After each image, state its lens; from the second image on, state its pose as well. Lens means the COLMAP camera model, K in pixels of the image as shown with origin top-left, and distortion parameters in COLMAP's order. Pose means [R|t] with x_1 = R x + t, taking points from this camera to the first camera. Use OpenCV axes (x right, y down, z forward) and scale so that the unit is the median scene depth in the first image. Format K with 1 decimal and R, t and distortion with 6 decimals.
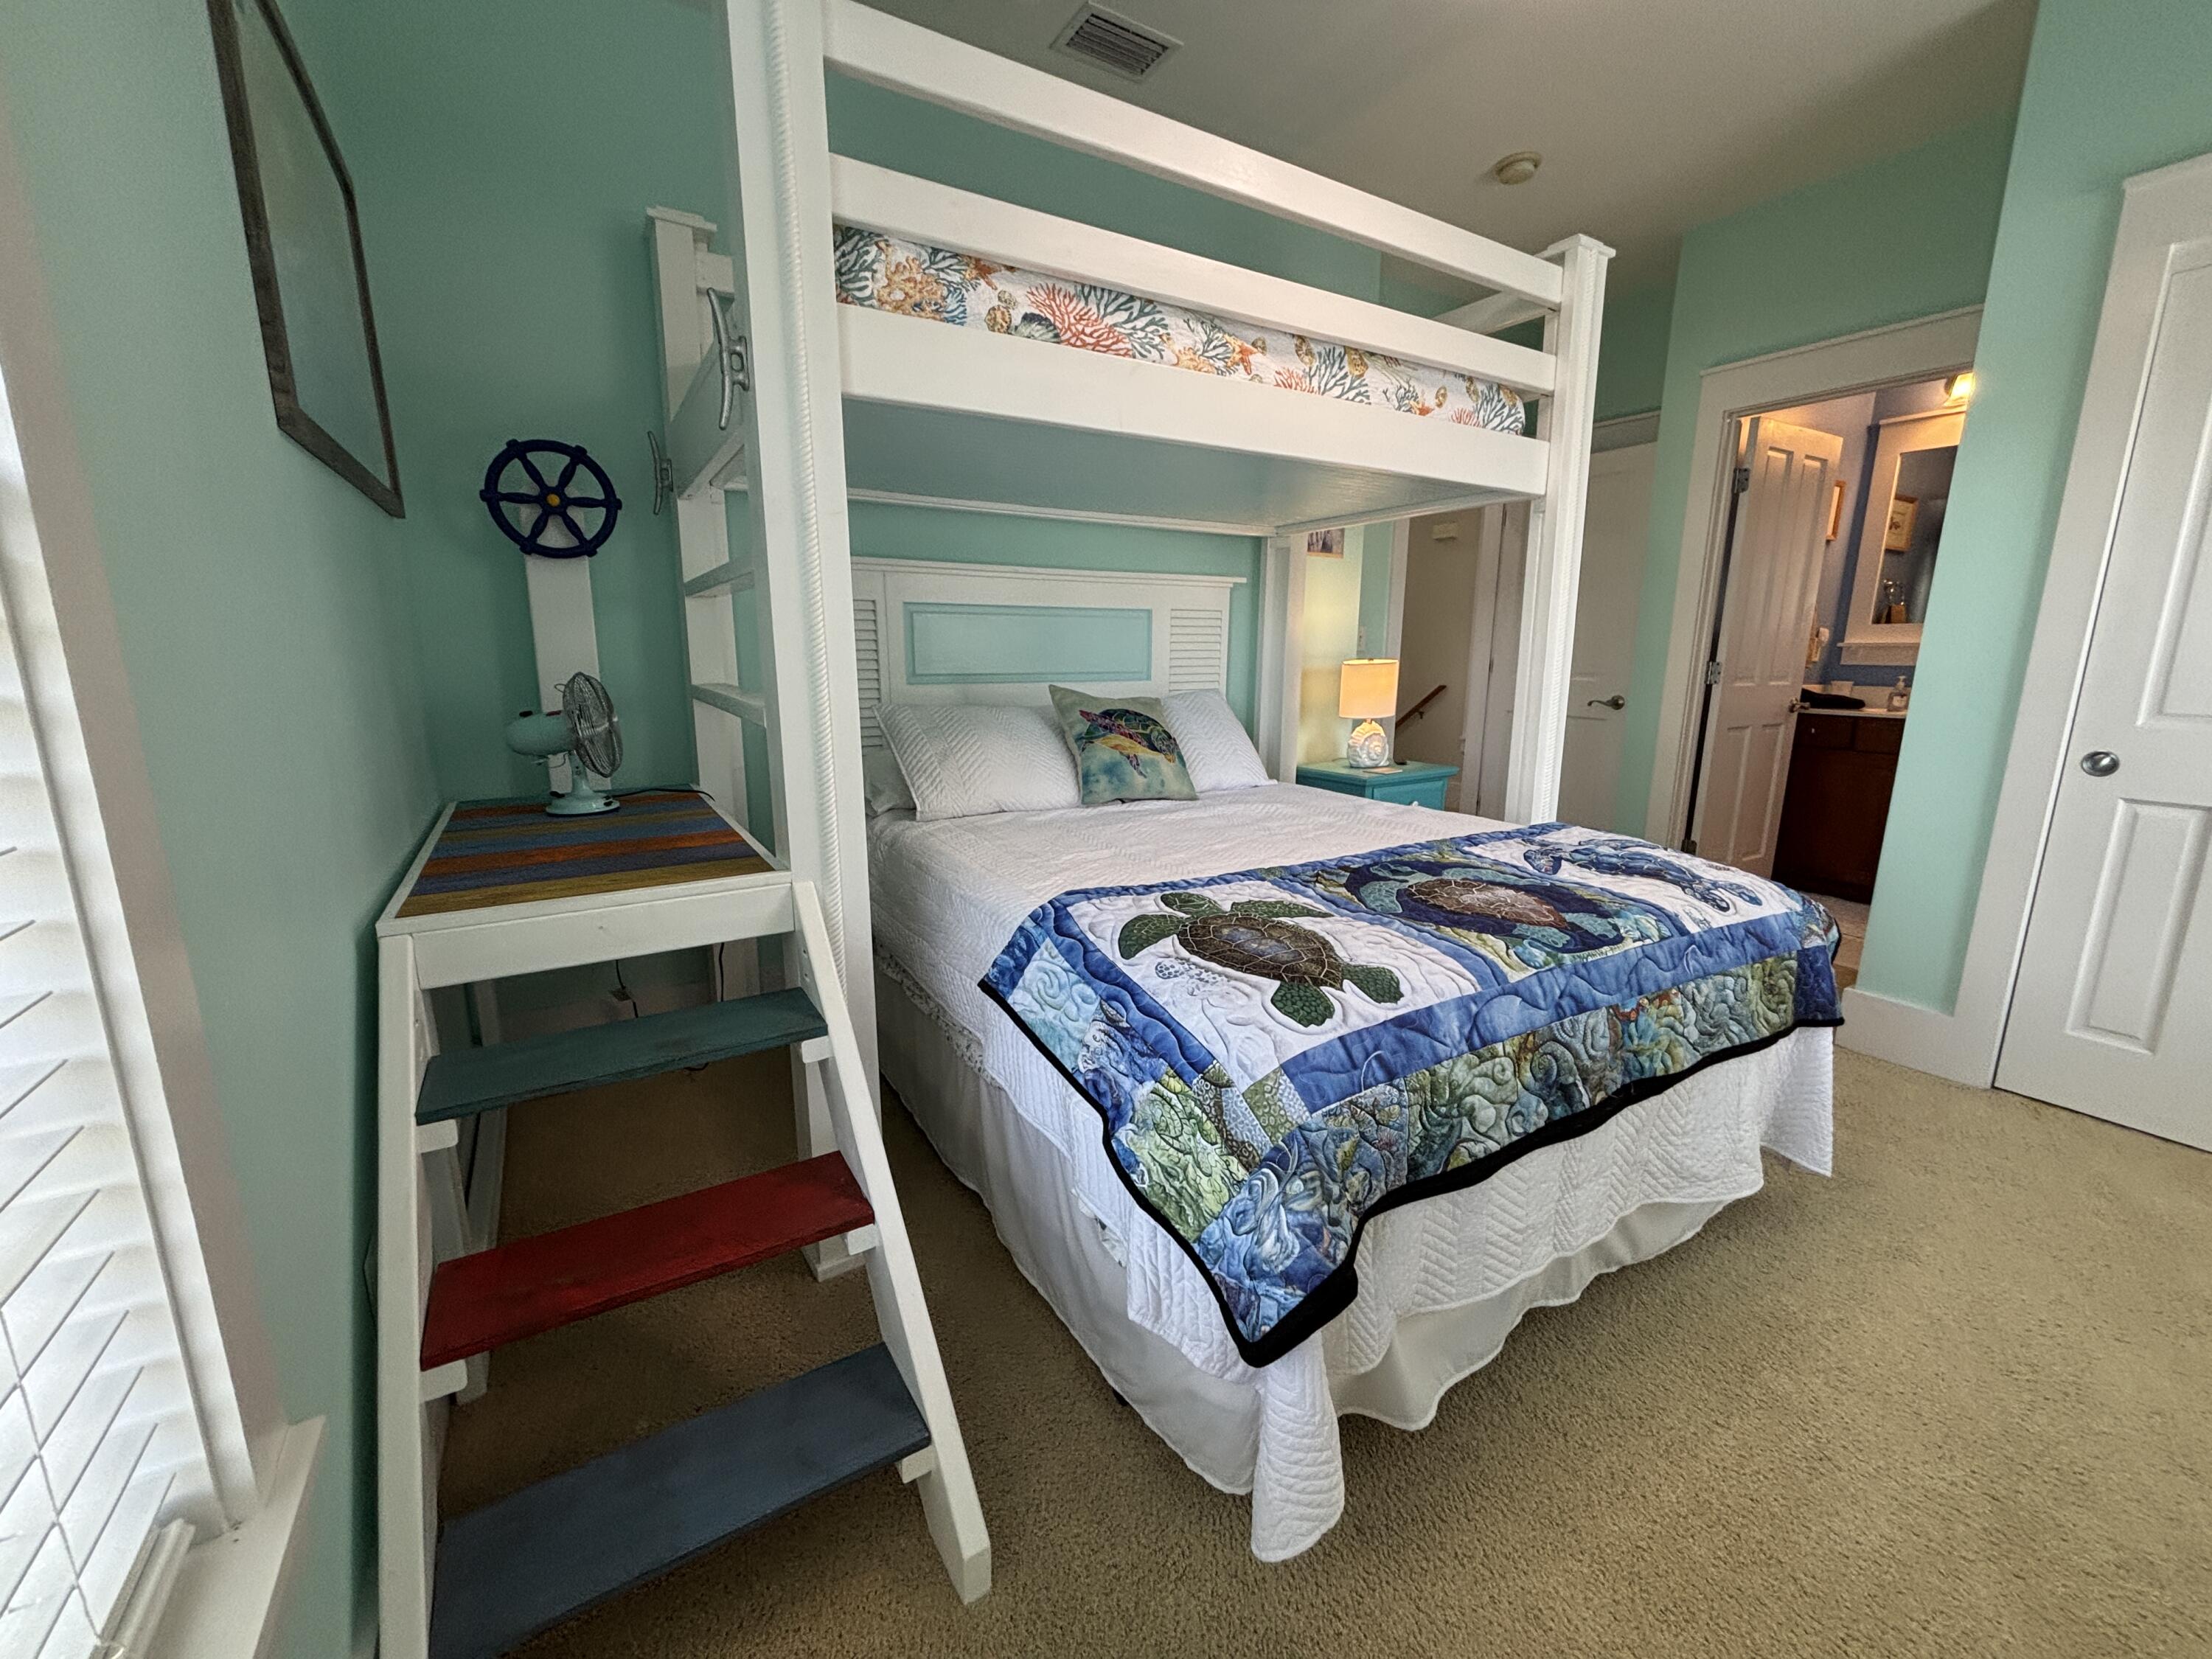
lens RADIAL K [[889.6, 0, 1102.0], [0, 889.6, 829.0], [0, 0, 1]] dist [0.000461, -0.000654]
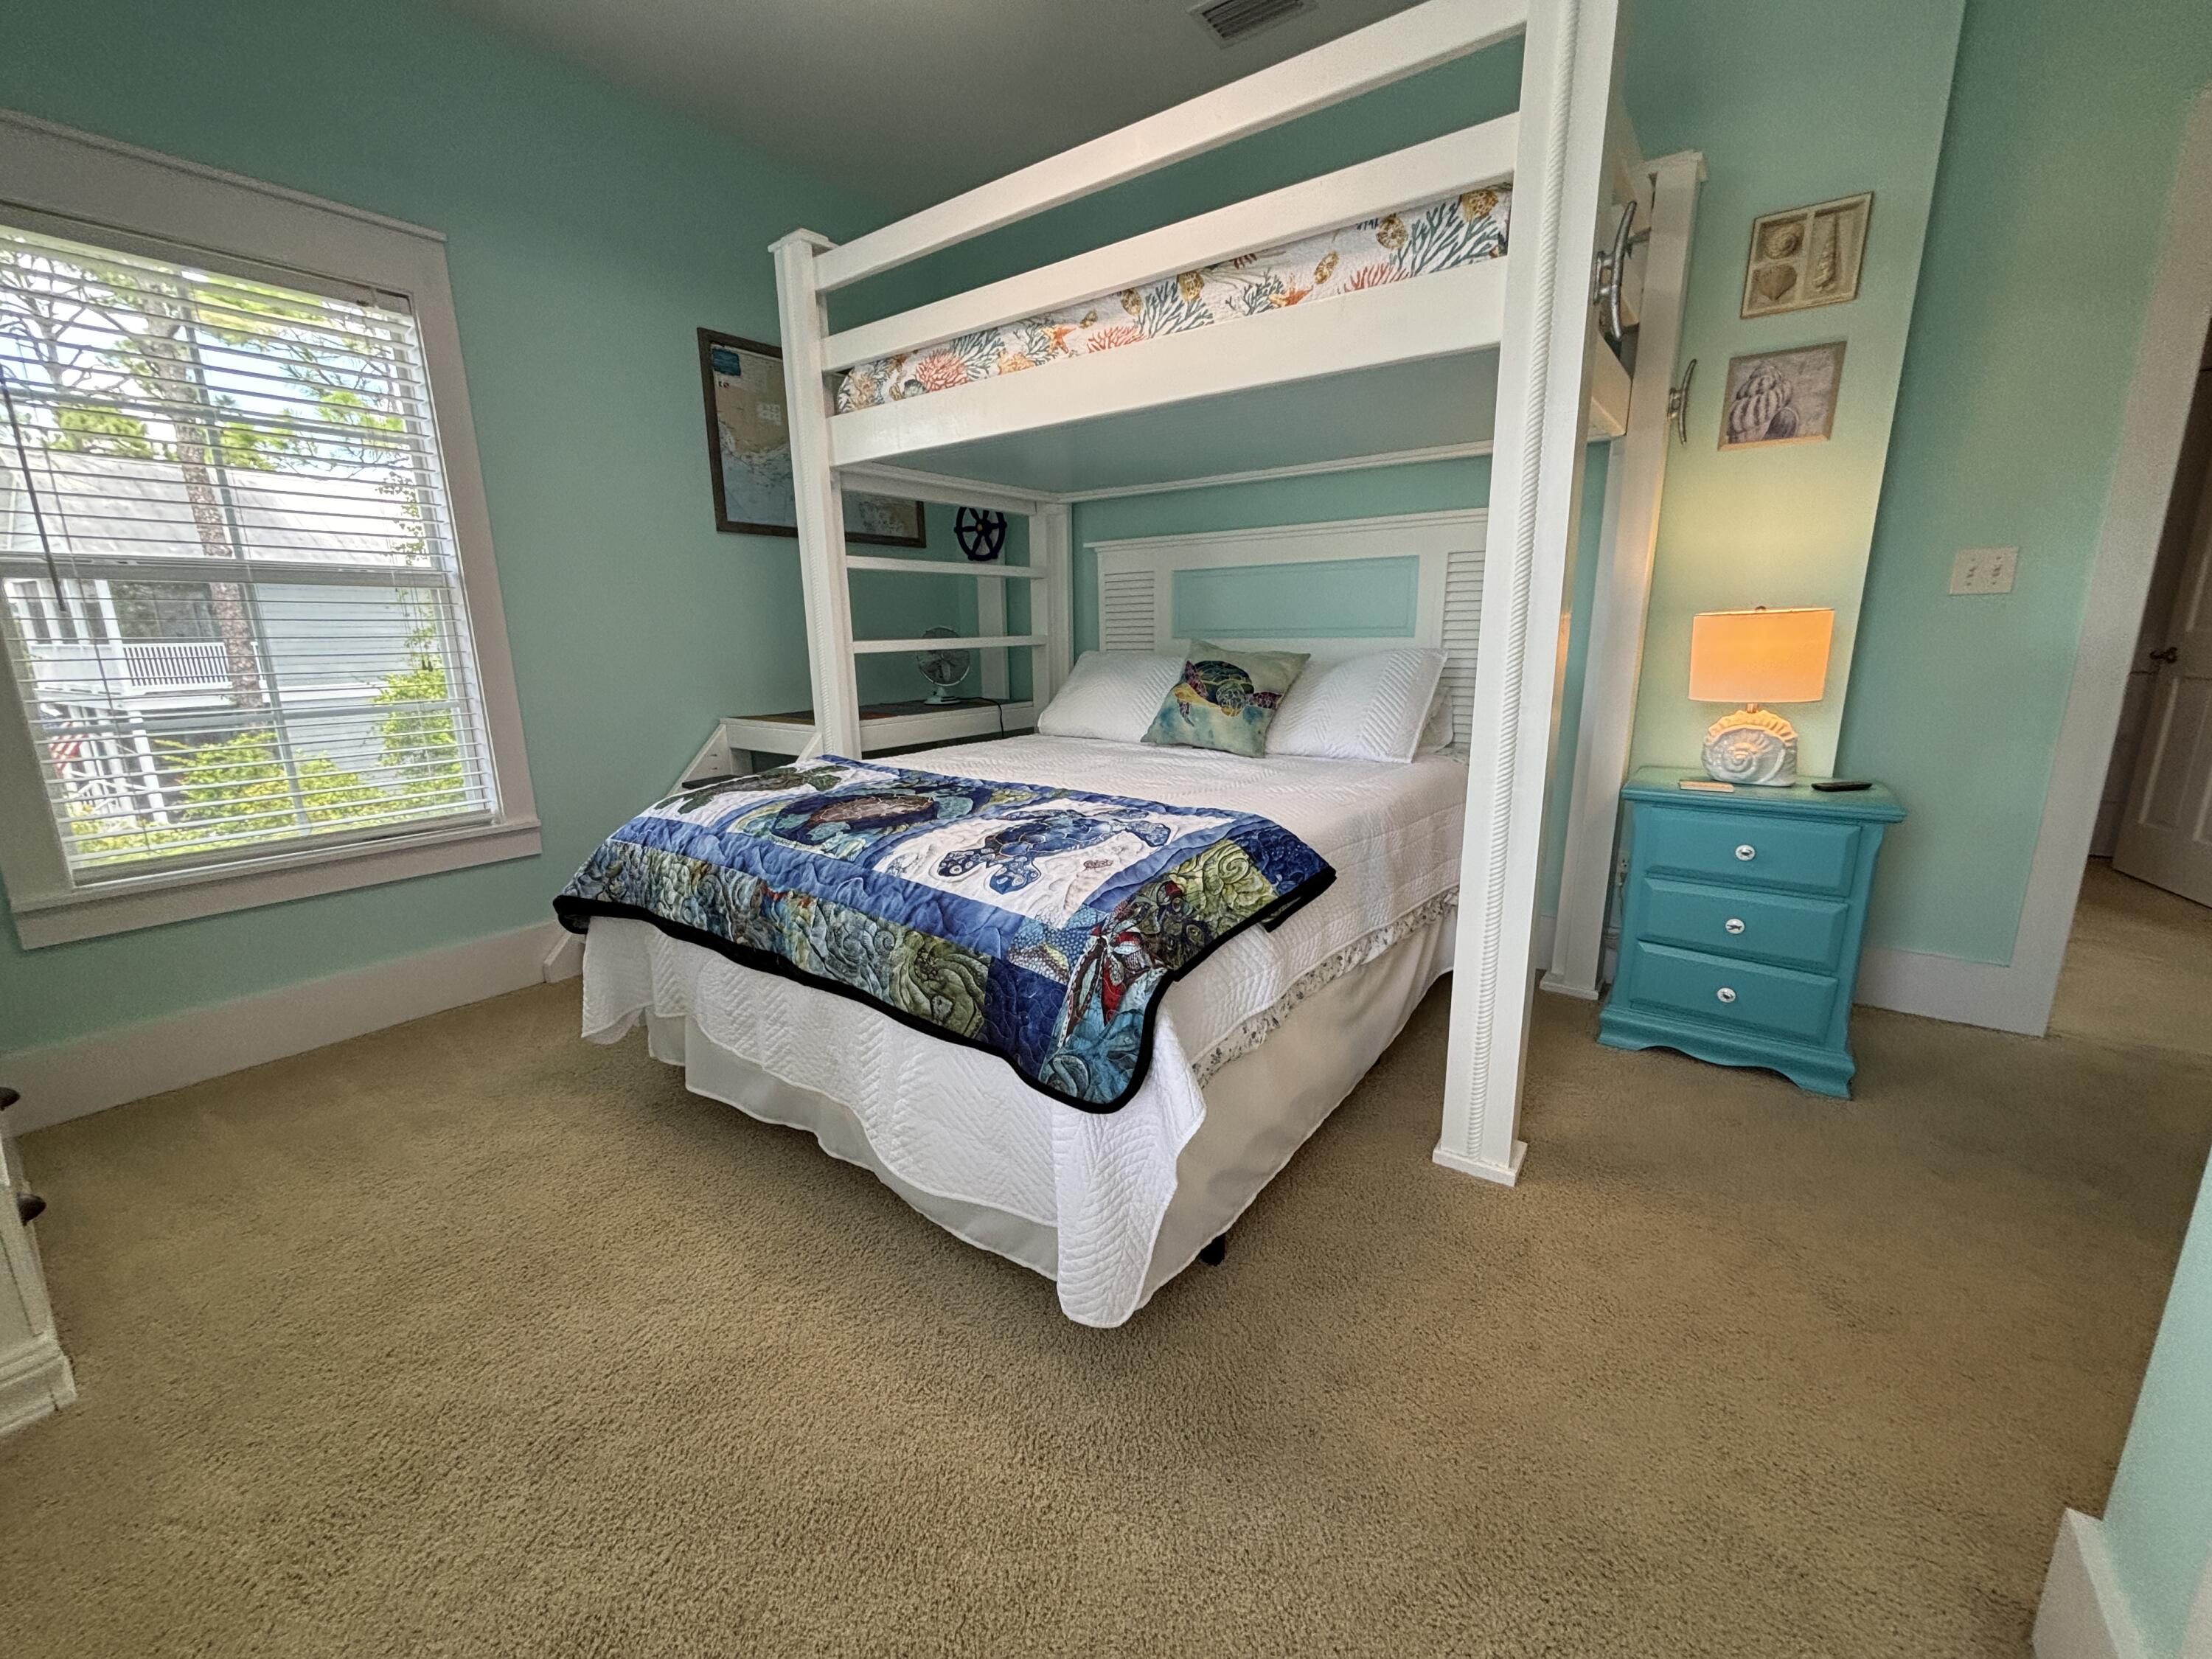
lens RADIAL K [[889.6, 0, 1097.9], [0, 889.6, 828.2], [0, 0, 1]] dist [0.000461, -0.000654]
pose [[0.370851, 0.198466, -0.907238, 1.418922], [-0.175125, 0.974317, 0.141555, -0.099307], [0.912031, 0.106384, 0.396082, 0.705203]]
